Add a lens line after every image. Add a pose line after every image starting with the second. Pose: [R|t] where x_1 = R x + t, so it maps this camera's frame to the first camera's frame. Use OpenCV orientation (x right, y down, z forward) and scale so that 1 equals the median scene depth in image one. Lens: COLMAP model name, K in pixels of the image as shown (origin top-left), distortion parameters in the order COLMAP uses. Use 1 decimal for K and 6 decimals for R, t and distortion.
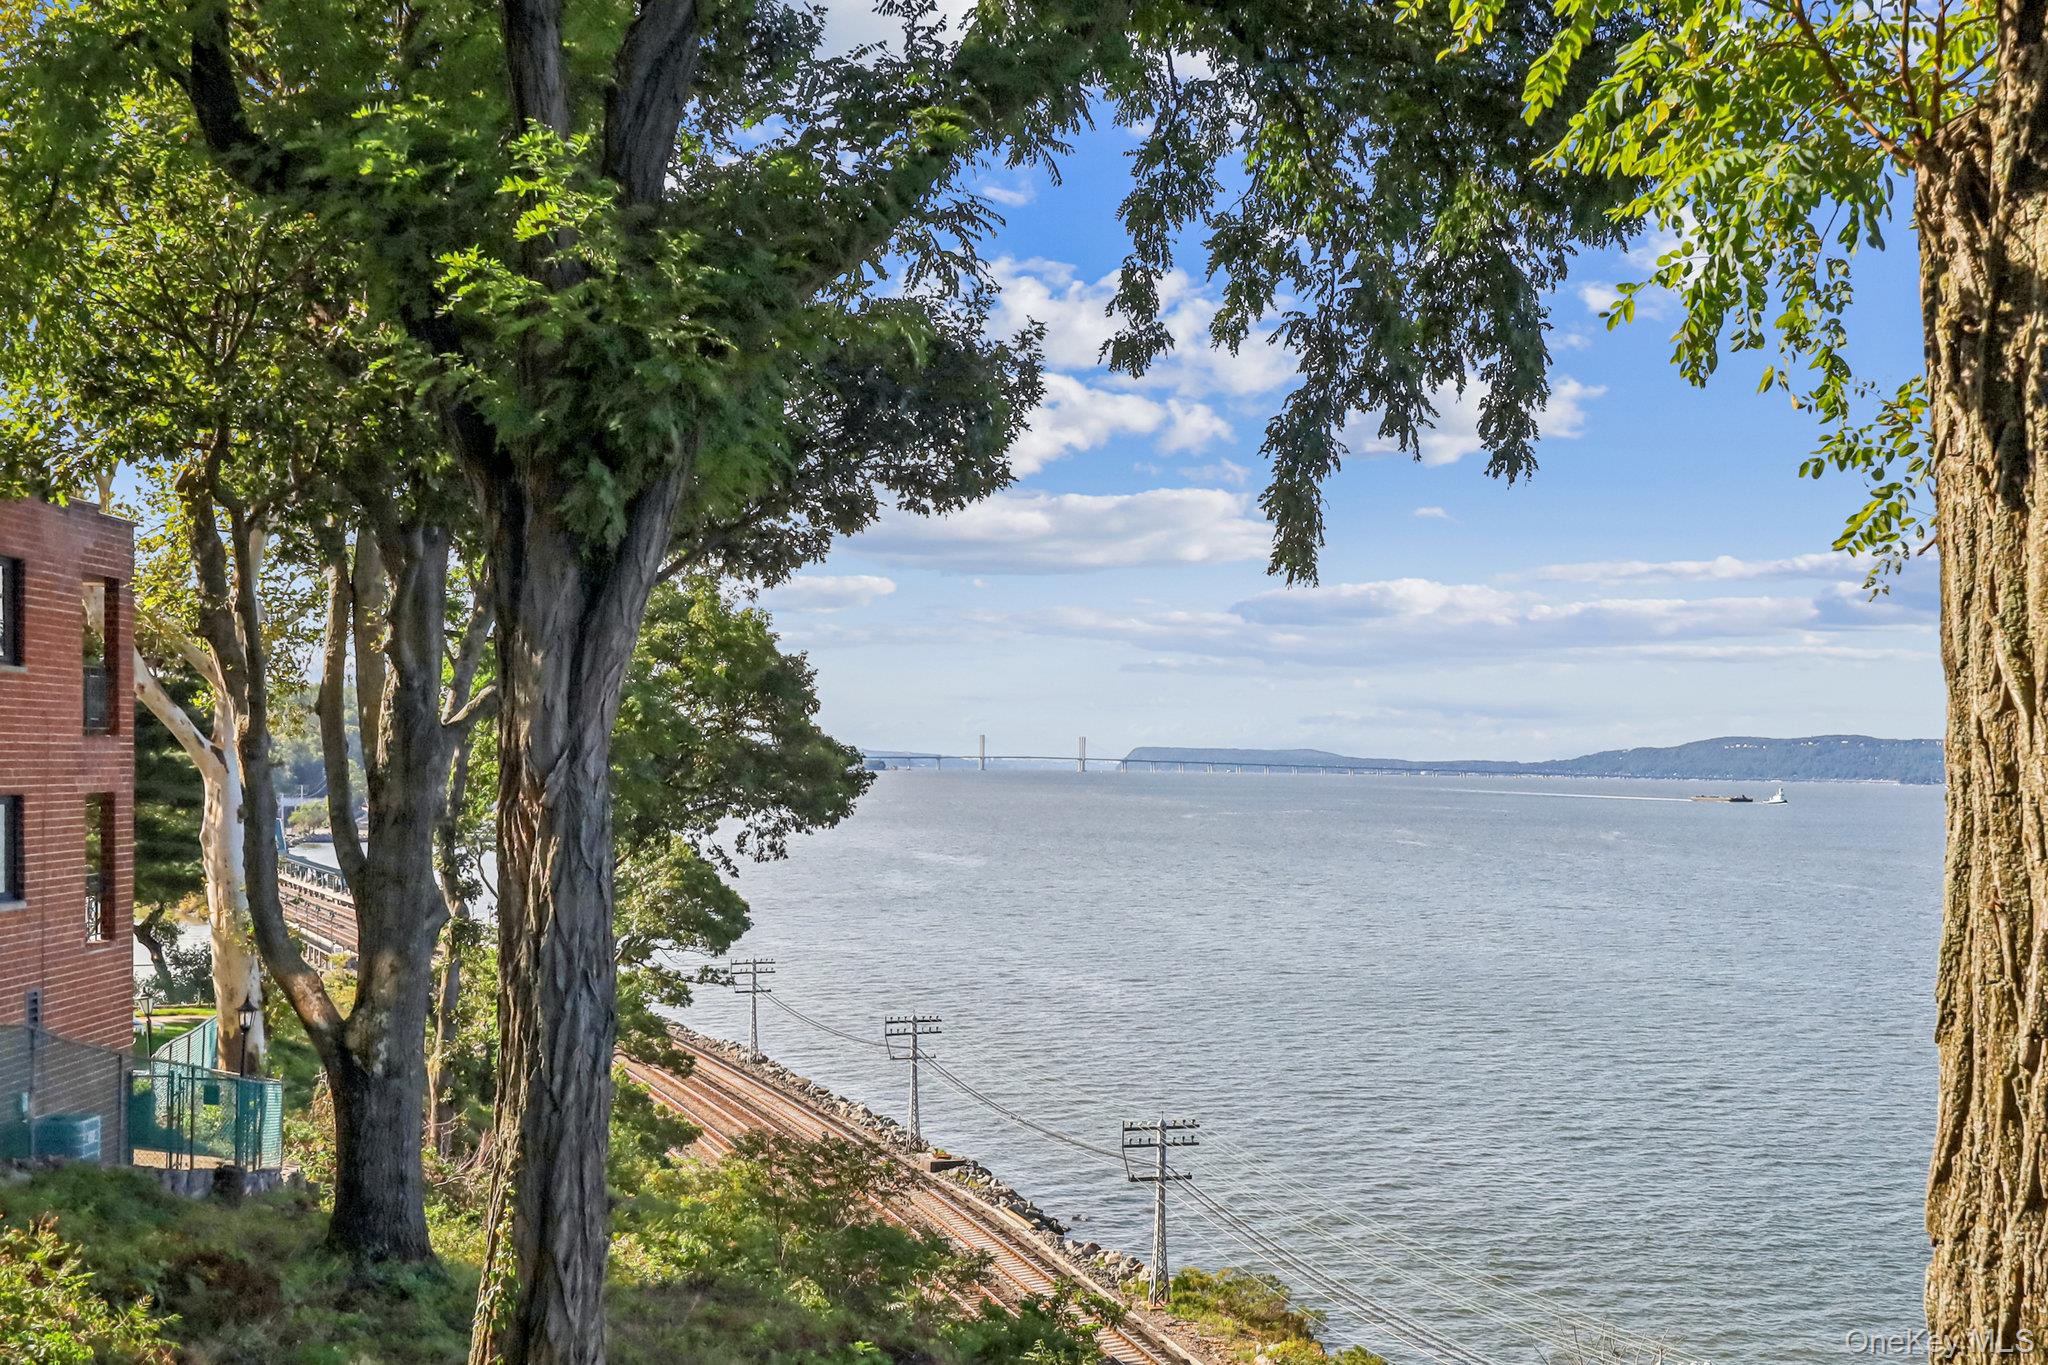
lens RADIAL K [[1413.1, 0, 1026.6], [0, 1413.1, 682.2], [0, 0, 1]] dist [-0.000755, -0.000062]
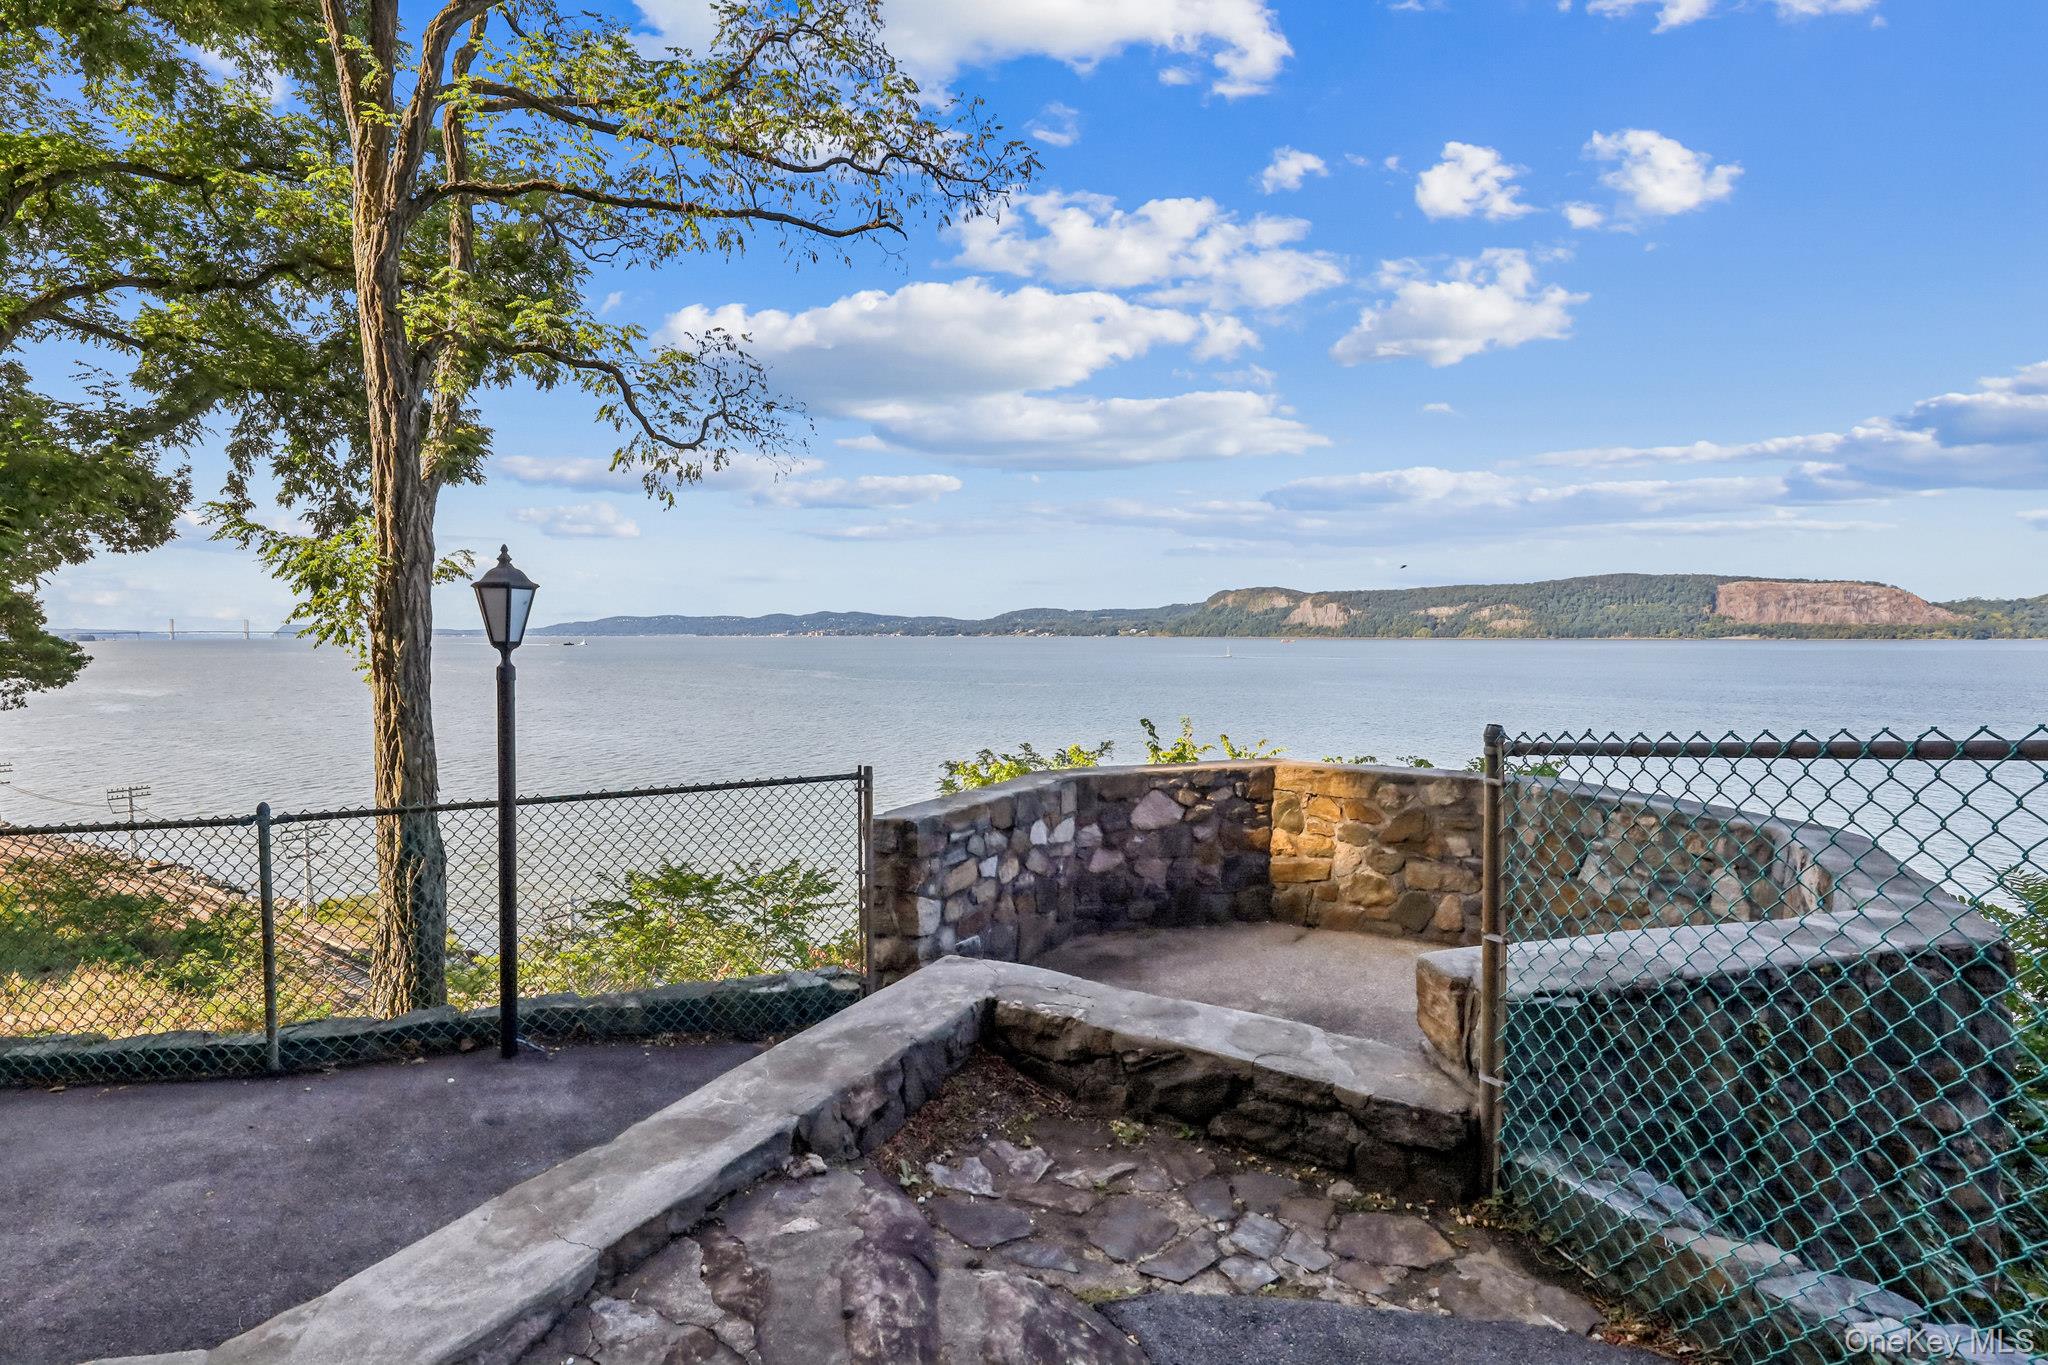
lens RADIAL K [[1023.2, 0, 1024.1], [0, 1023.2, 680.0], [0, 0, 1]] dist [-0.003056, -0.000370]
pose [[0.793559, -0.049268, 0.606495, 0.059718], [-0.054713, 0.986902, 0.151759, -0.237211], [-0.606028, -0.153613, 0.780470, -1.013650]]
